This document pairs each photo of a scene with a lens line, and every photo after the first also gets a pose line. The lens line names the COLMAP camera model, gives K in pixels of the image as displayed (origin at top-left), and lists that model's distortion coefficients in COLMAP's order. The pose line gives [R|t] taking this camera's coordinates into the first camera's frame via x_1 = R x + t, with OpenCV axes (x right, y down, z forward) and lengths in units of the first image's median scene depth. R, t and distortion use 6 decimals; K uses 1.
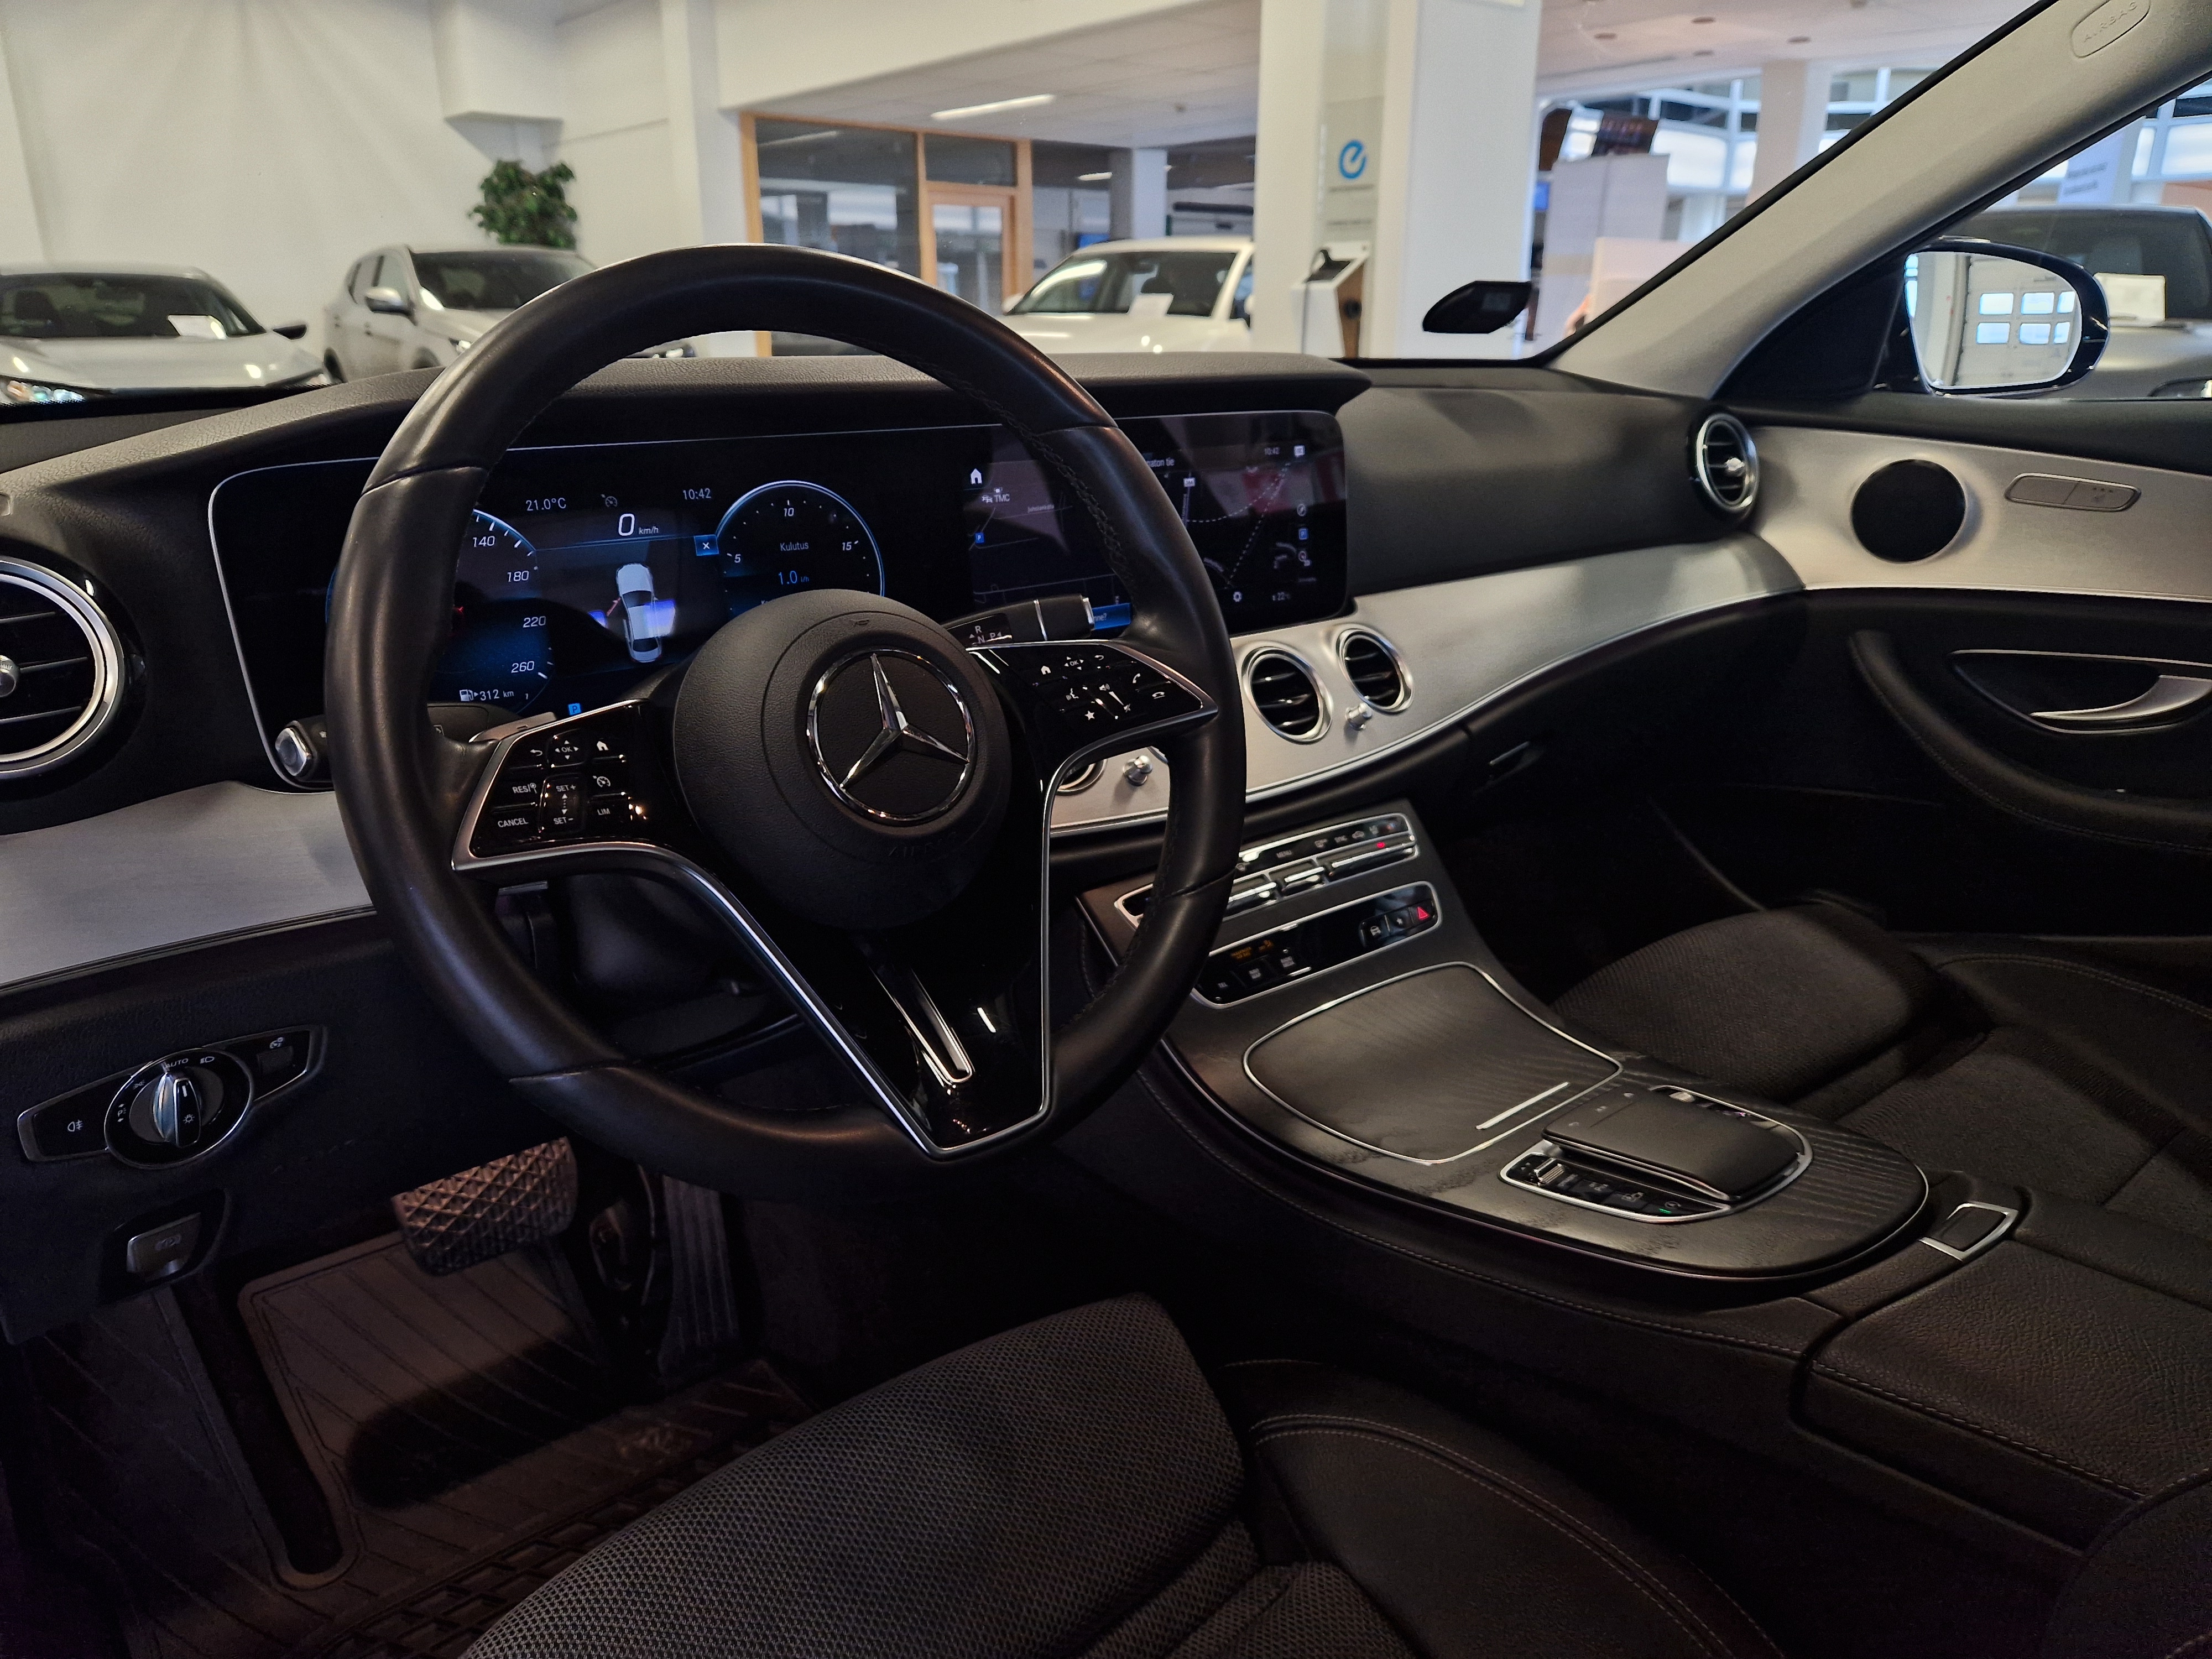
lens RADIAL K [[1505.8, 0, 1101.6], [0, 1505.8, 797.7], [0, 0, 1]] dist [0.049599, -0.040931]
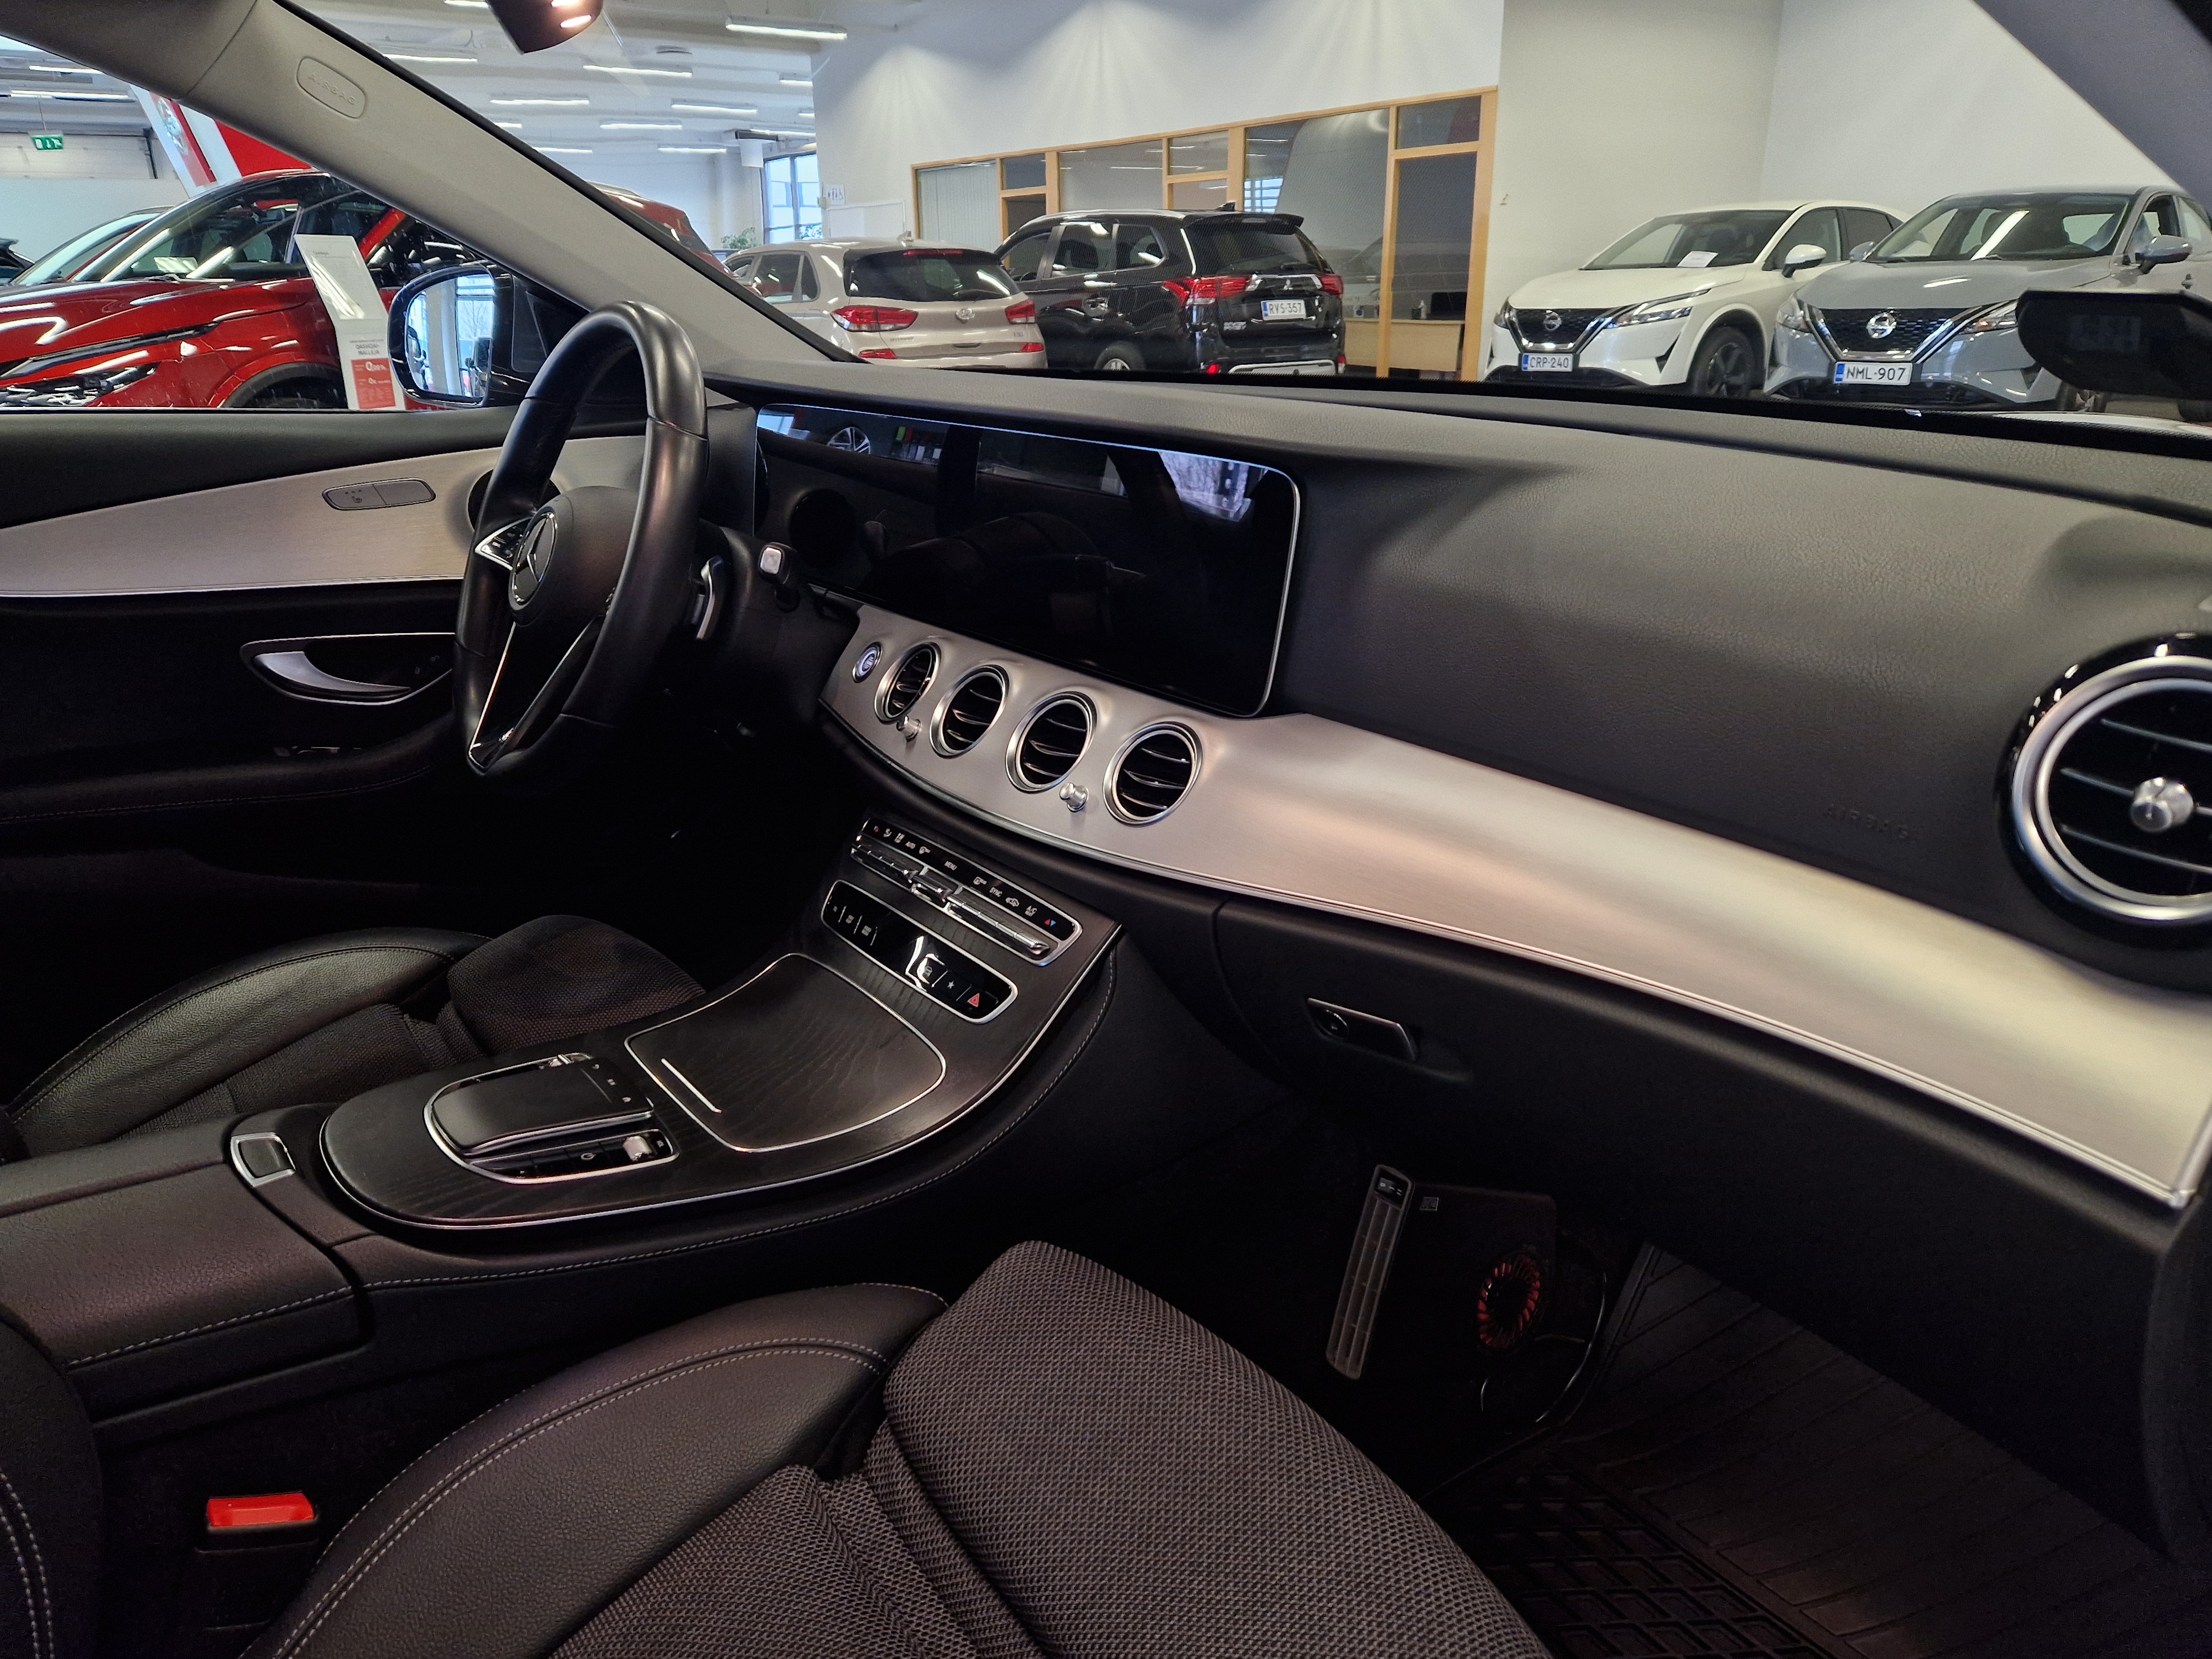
lens RADIAL K [[1505.8, 0, 1030.4], [0, 1505.8, 834.5], [0, 0, 1]] dist [0.049599, -0.040931]
pose [[-0.073445, 0.345035, -0.935712, 0.838887], [-0.285460, 0.891717, 0.351218, -0.281456], [0.955572, 0.292904, 0.033001, 0.777536]]
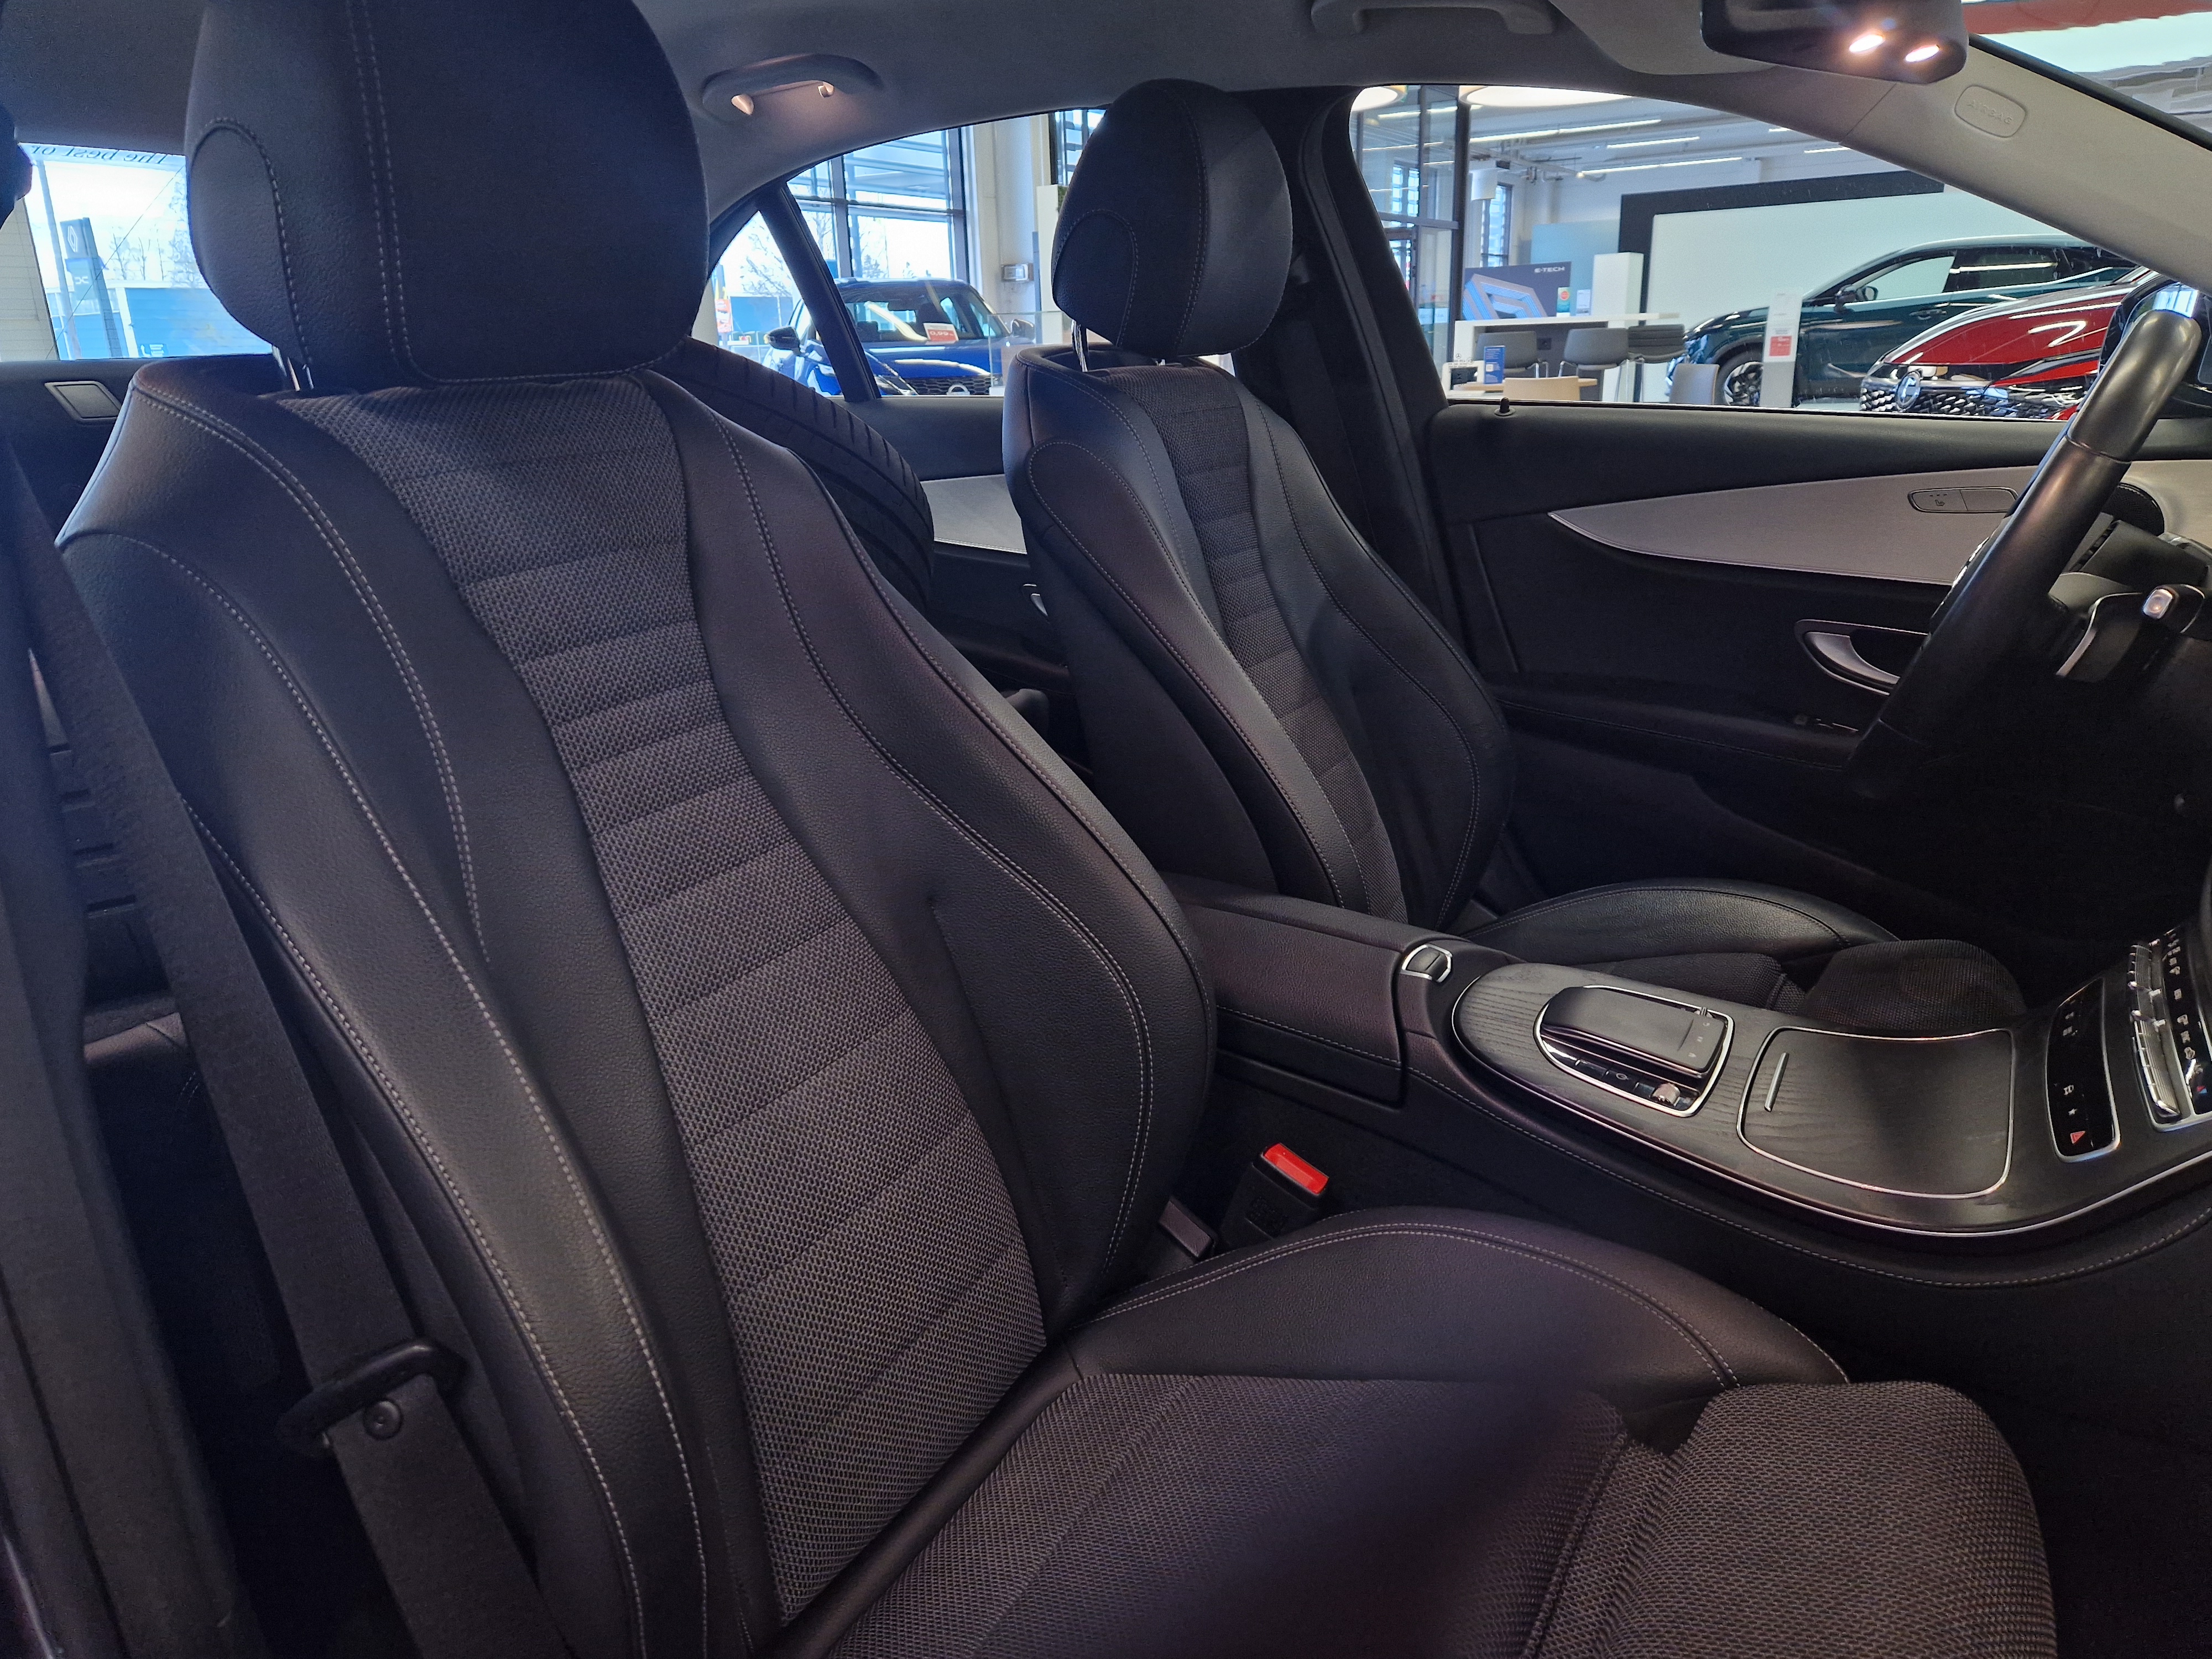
lens RADIAL K [[1505.8, 0, 1129.0], [0, 1505.8, 822.6], [0, 0, 1]] dist [0.049599, -0.040931]
pose [[-0.939172, 0.134601, -0.315972, 0.729155], [-0.072512, 0.821552, 0.565504, -0.379690], [0.335704, 0.554017, -0.761819, 1.081736]]
